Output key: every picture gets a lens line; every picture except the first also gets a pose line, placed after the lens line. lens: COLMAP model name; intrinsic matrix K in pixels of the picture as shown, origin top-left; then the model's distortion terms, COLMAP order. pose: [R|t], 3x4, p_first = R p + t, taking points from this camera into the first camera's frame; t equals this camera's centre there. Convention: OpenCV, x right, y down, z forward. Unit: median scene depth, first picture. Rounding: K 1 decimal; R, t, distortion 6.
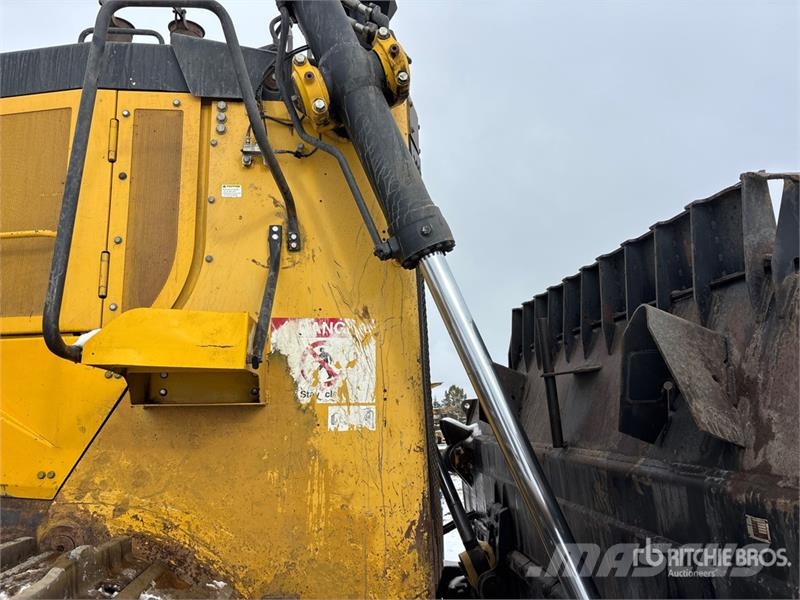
lens RADIAL K [[597.0, 0, 402.2], [0, 597.0, 298.5], [0, 0, 1]] dist [0.057350, -0.090683]
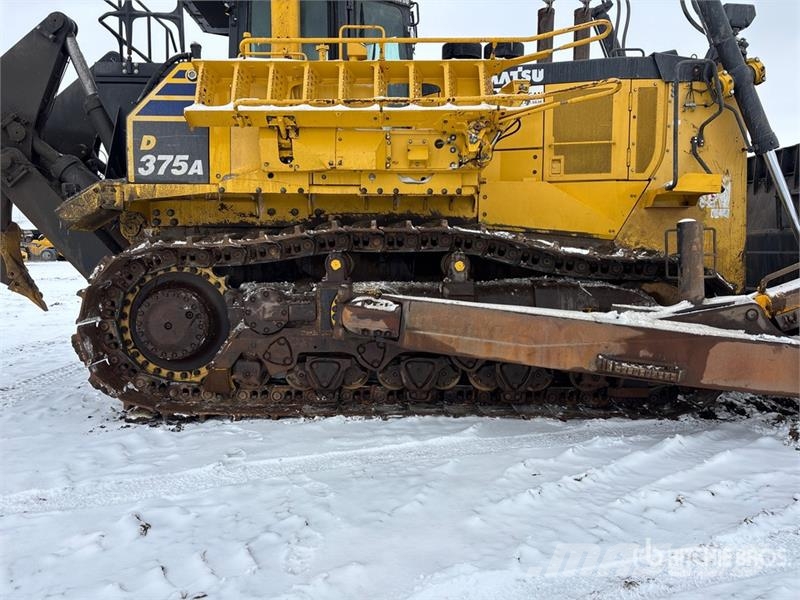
lens RADIAL K [[605.3, 0, 399.9], [0, 605.3, 304.9], [0, 0, 1]] dist [0.069361, -0.080907]
pose [[0.995420, 0.021327, -0.093187, -1.208192], [0.003040, 0.967241, 0.253841, -0.097183], [0.095548, -0.252962, 0.962747, -1.803389]]
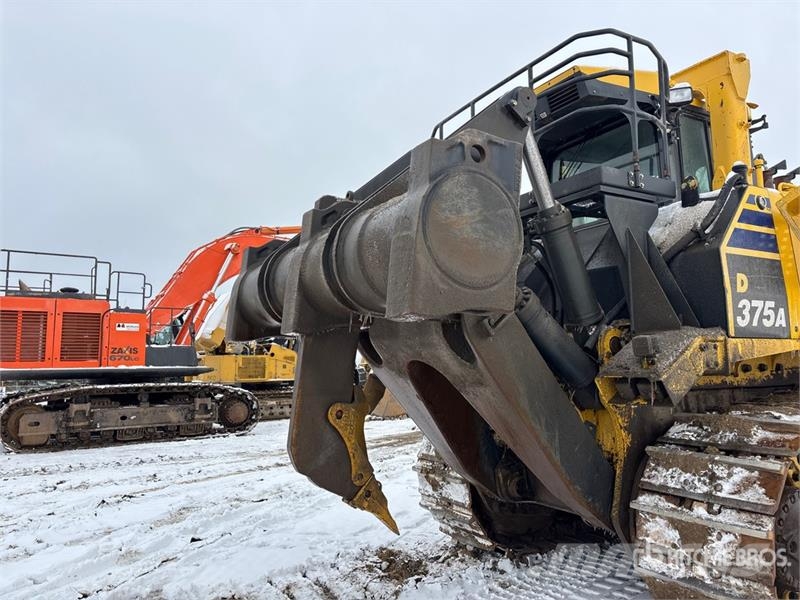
lens RADIAL K [[605.3, 0, 399.9], [0, 605.3, 304.9], [0, 0, 1]] dist [0.069361, -0.080907]
pose [[0.919219, 0.039172, 0.391794, -3.889911], [-0.058973, 0.997512, 0.038630, -0.055387], [-0.389306, -0.058615, 0.919242, -0.715006]]
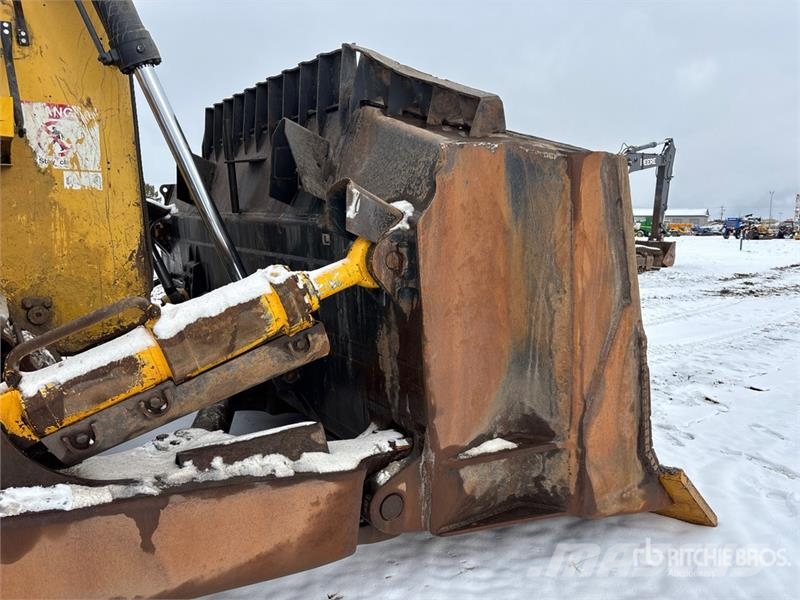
lens RADIAL K [[605.3, 0, 399.9], [0, 605.3, 304.9], [0, 0, 1]] dist [0.069361, -0.080907]
pose [[0.886893, -0.045413, 0.459737, -0.099074], [-0.107514, 0.947541, 0.301008, -0.036818], [-0.449290, -0.316390, 0.835485, -0.622463]]
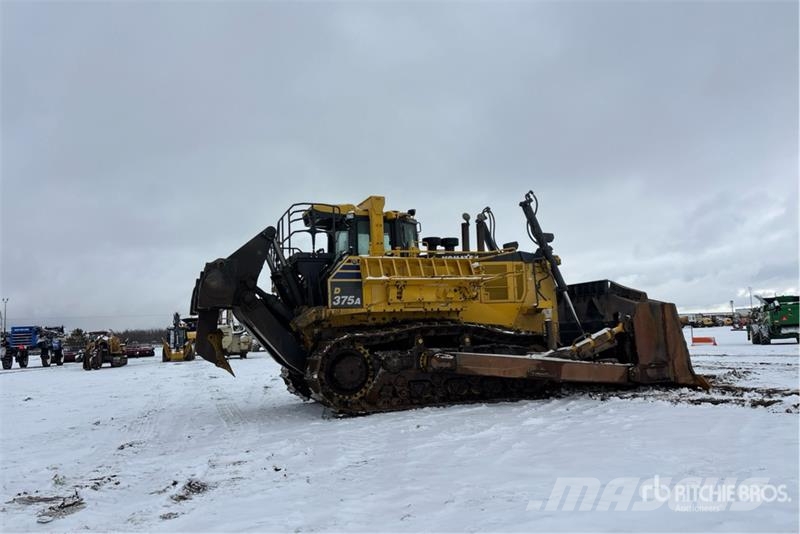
lens RADIAL K [[612.5, 0, 428.4], [0, 612.5, 272.2], [0, 0, 1]] dist [0.061040, -0.001123]
pose [[0.953765, 0.008558, 0.300432, -3.194874], [-0.024287, 0.998520, 0.048660, -0.530931], [-0.299571, -0.053707, 0.952561, -4.674778]]
